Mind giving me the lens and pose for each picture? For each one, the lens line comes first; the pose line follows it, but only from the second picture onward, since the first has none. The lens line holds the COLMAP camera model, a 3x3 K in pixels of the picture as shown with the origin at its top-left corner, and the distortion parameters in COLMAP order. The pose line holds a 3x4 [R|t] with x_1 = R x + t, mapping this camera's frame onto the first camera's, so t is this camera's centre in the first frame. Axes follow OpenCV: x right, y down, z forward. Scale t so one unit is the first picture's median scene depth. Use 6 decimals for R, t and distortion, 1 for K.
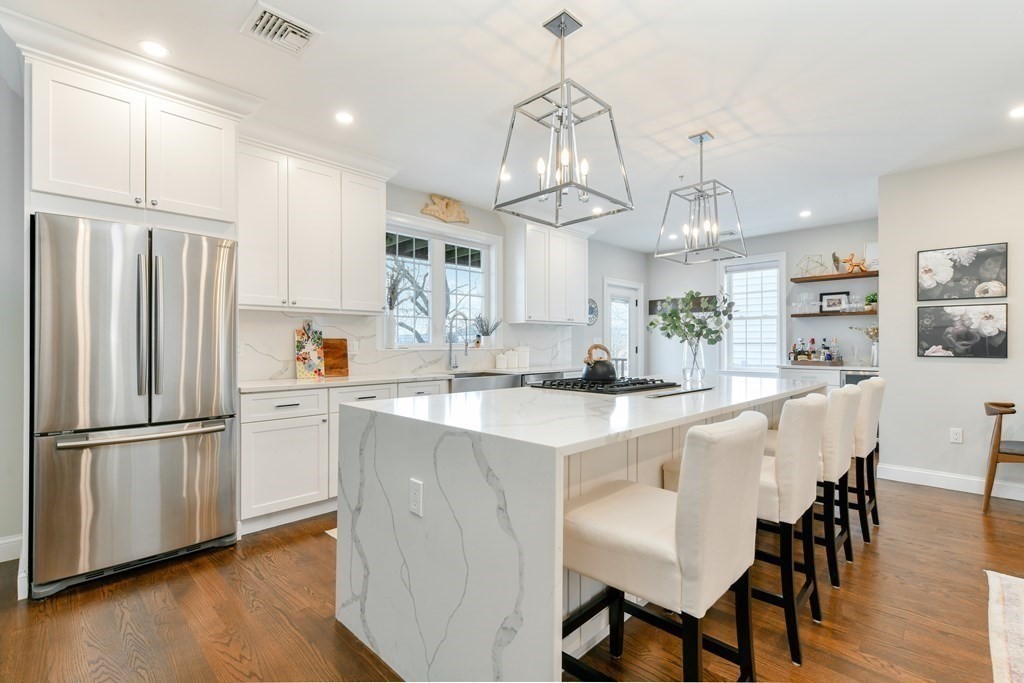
lens RADIAL K [[464.7, 0, 517.4], [0, 464.7, 342.7], [0, 0, 1]] dist [0.001107, -0.000038]
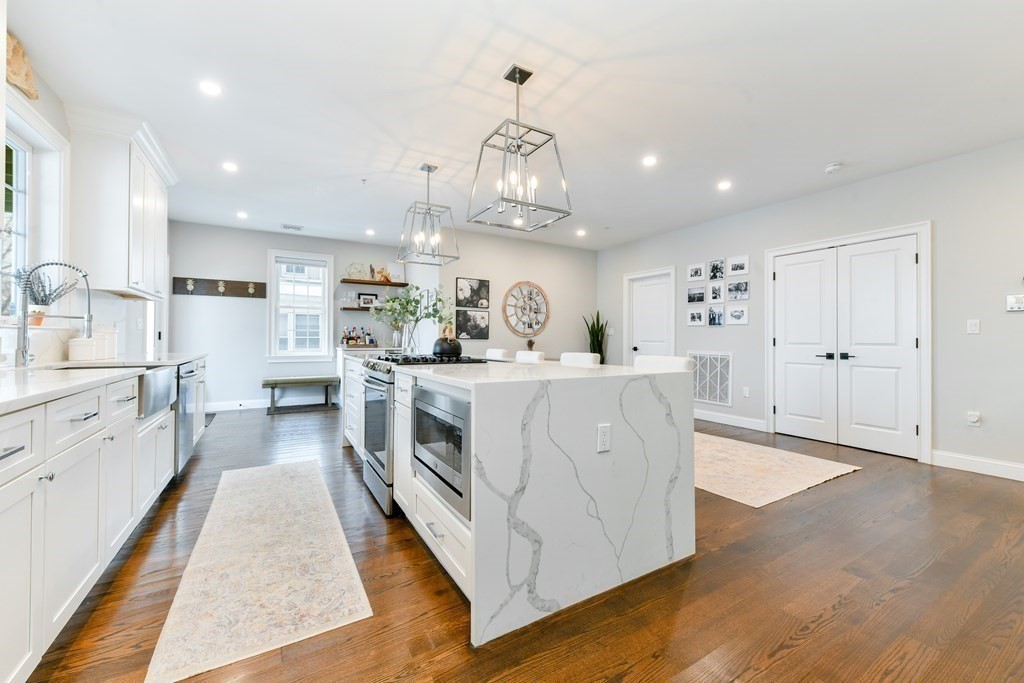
lens RADIAL K [[411.9, 0, 531.4], [0, 411.9, 335.6], [0, 0, 1]] dist [0.001667, -0.000014]
pose [[0.232487, 0.009624, 0.972552, -0.593645], [-0.009994, 0.999922, -0.007505, 0.028681], [-0.972548, -0.007975, 0.232565, 0.410293]]
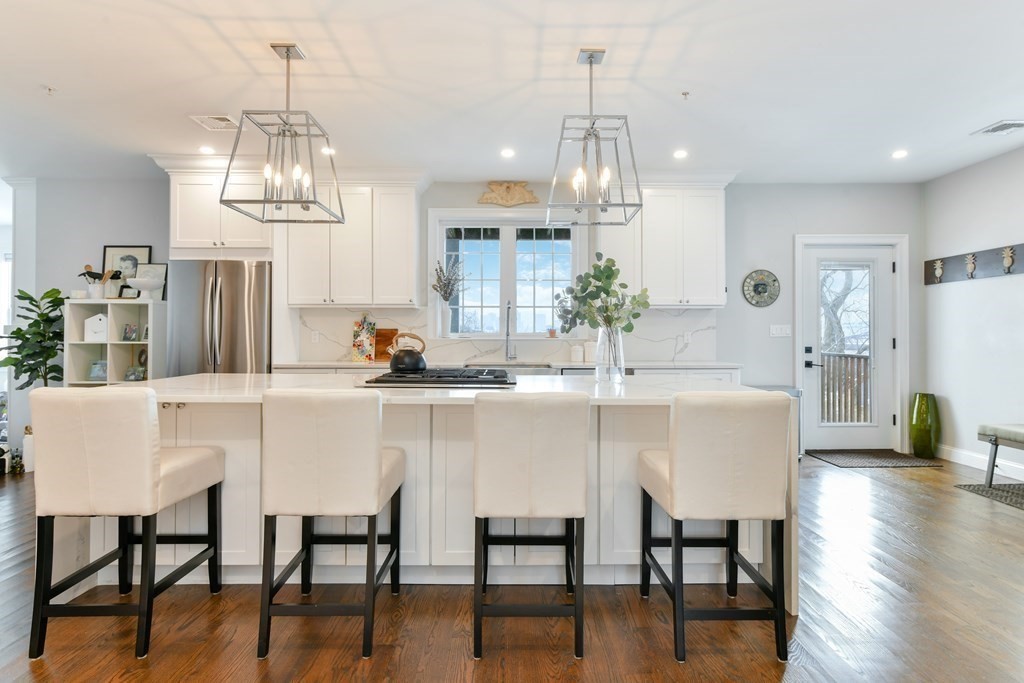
lens RADIAL K [[554.2, 0, 512.0], [0, 554.2, 332.8], [0, 0, 1]] dist [0.001466, 0.000740]
pose [[0.703233, -0.002344, -0.710955, 0.859722], [0.000338, 0.999996, -0.002962, 0.005864], [0.710959, 0.001842, 0.703231, 0.257660]]
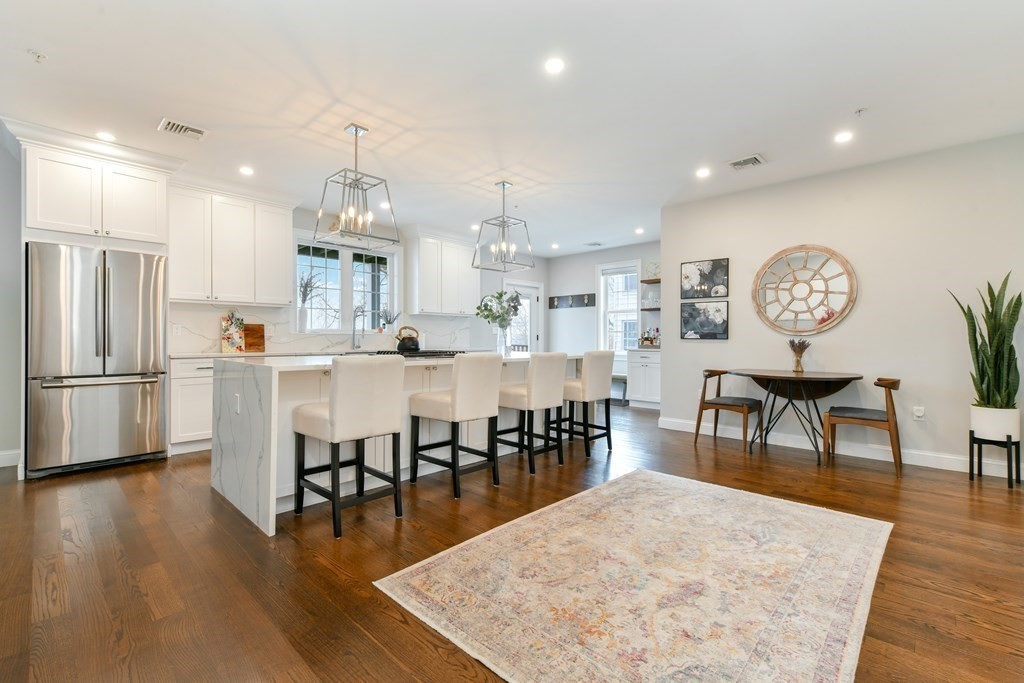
lens RADIAL K [[450.2, 0, 521.4], [0, 450.2, 339.2], [0, 0, 1]] dist [0.000616, -0.000091]
pose [[0.999791, 0.003762, 0.020082, 0.387967], [-0.003864, 0.999980, 0.005057, 0.027659], [-0.020062, -0.005134, 0.999786, -0.360799]]
